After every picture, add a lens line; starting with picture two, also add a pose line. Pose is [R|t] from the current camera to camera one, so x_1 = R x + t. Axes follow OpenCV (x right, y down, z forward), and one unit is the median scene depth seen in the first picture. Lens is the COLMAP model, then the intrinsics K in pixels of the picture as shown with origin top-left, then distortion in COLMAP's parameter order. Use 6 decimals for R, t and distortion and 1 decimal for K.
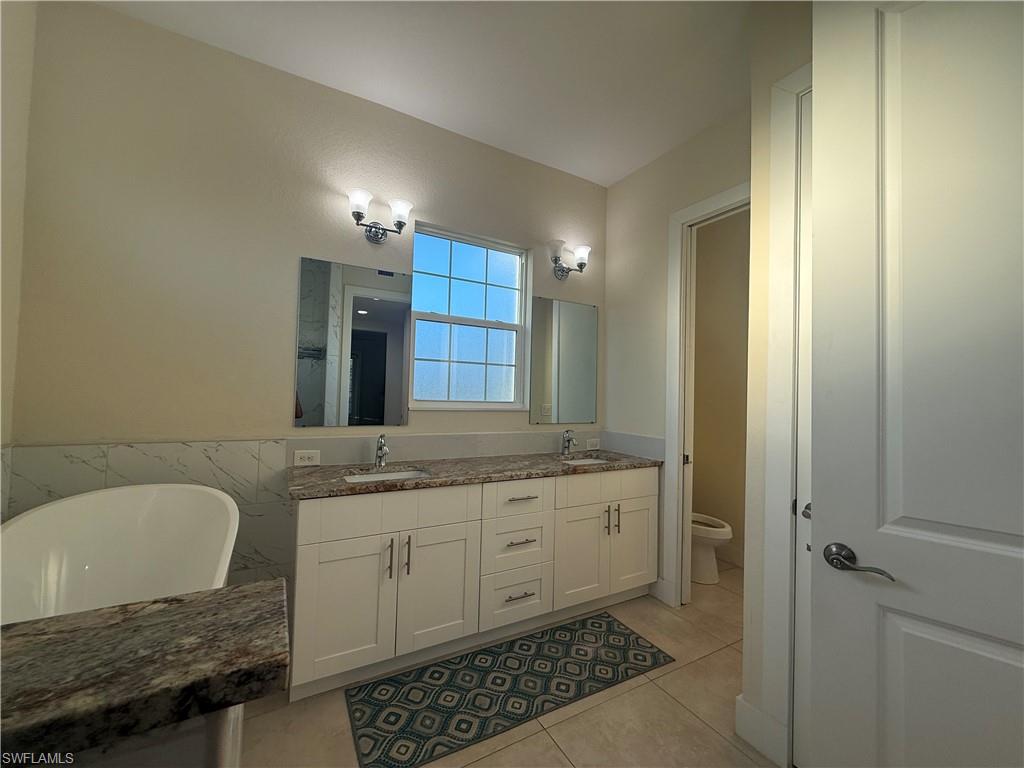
lens RADIAL K [[410.1, 0, 512.5], [0, 410.1, 383.7], [0, 0, 1]] dist [-0.002248, 0.000615]
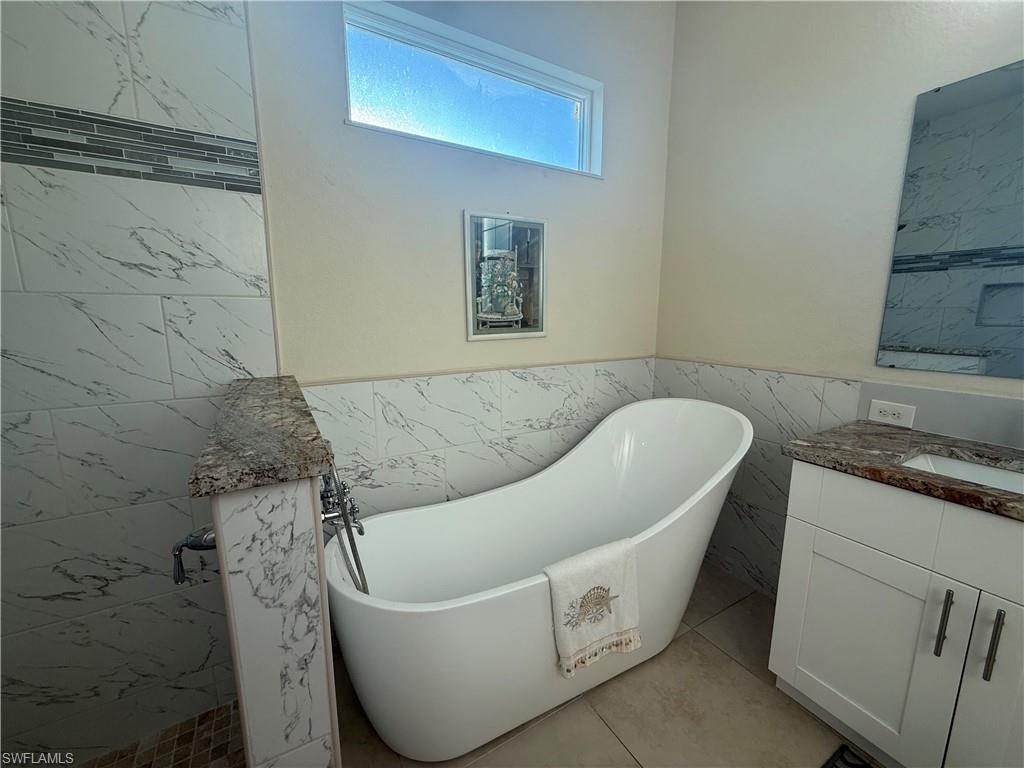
lens RADIAL K [[410.1, 0, 513.1], [0, 410.1, 384.0], [0, 0, 1]] dist [-0.002248, 0.000615]
pose [[0.009593, 0.142277, -0.989780, 0.186038], [0.023414, 0.989523, 0.142466, 0.027189], [0.999680, -0.024541, 0.006161, 0.449904]]
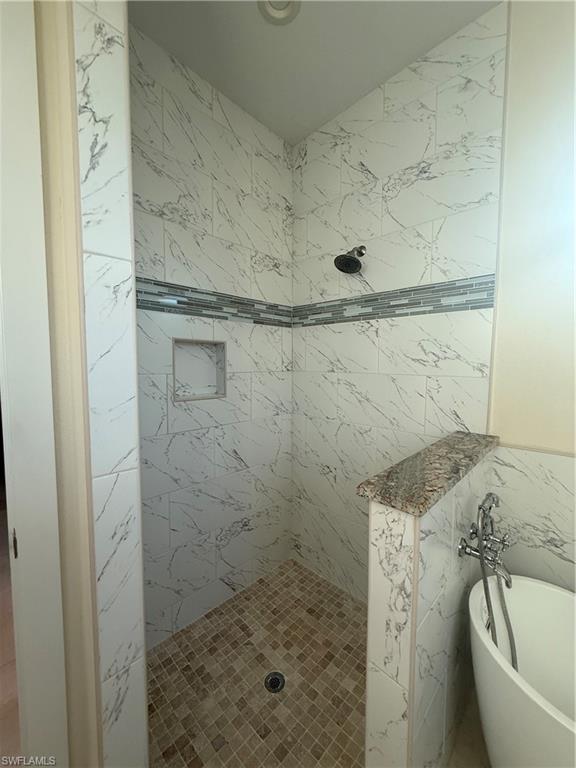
lens RADIAL K [[307.6, 0, 286.0], [0, 307.6, 381.7], [0, 0, 1]] dist [-0.002248, 0.000615]
pose [[-0.962250, -0.014068, -0.271804, 0.127232], [-0.023679, 0.999204, 0.032113, -0.039088], [0.271136, 0.037337, -0.961817, 0.633793]]
